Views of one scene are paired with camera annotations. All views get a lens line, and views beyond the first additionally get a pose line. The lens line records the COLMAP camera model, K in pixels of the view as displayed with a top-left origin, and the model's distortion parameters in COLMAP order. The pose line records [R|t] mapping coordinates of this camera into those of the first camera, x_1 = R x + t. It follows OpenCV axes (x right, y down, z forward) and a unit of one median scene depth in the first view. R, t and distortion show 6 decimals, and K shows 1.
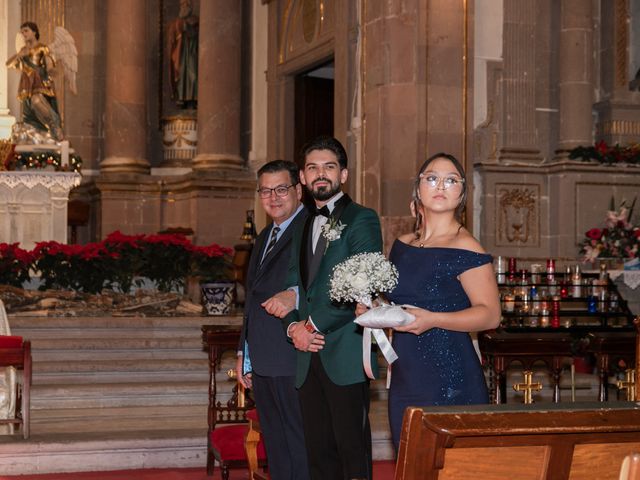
lens RADIAL K [[1452.8, 0, 320.0], [0, 1452.8, 240.0], [0, 0, 1]] dist [0.080755, 0.326995]
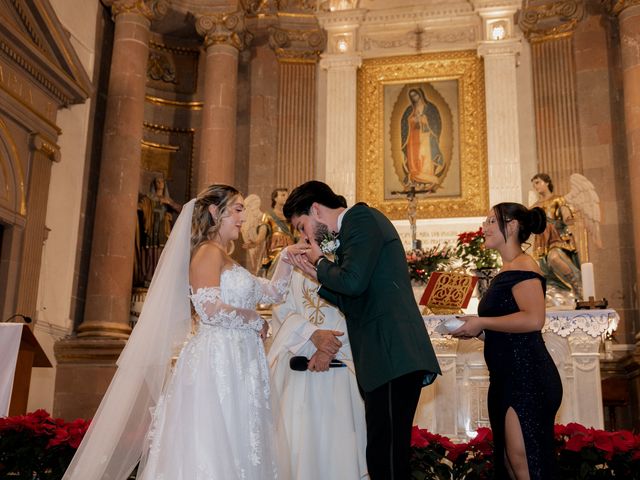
lens RADIAL K [[849.2, 0, 302.5], [0, 849.2, 231.7], [0, 0, 1]] dist [0.035606, 0.010514]
pose [[0.874077, -0.113385, -0.472370, -0.083468], [0.007321, 0.975344, -0.220570, 0.000321], [0.485732, 0.189337, 0.853356, 0.488146]]
